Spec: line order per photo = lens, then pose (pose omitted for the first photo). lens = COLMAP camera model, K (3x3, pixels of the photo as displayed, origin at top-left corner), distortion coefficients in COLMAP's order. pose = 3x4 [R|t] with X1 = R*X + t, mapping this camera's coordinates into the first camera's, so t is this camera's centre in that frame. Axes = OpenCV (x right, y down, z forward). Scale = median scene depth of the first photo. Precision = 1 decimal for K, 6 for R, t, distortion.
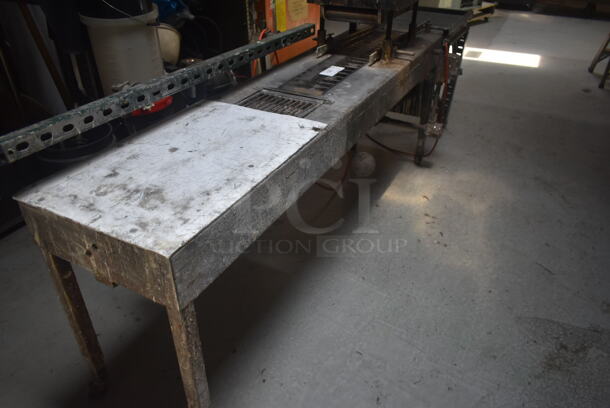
lens RADIAL K [[468.4, 0, 306.2], [0, 468.4, 205.4], [0, 0, 1]] dist [-0.035339, 0.033094]
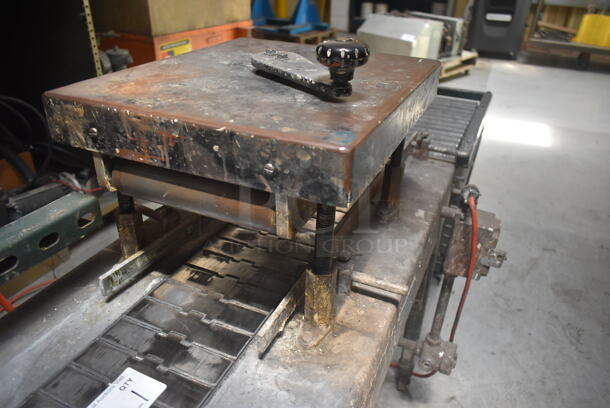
lens RADIAL K [[468.4, 0, 306.2], [0, 468.4, 205.4], [0, 0, 1]] dist [-0.035339, 0.033094]
pose [[0.997599, -0.015479, 0.067508, 0.144683], [0.019958, 0.997608, -0.066177, -0.371004], [-0.066322, 0.067365, 0.995522, 0.692248]]
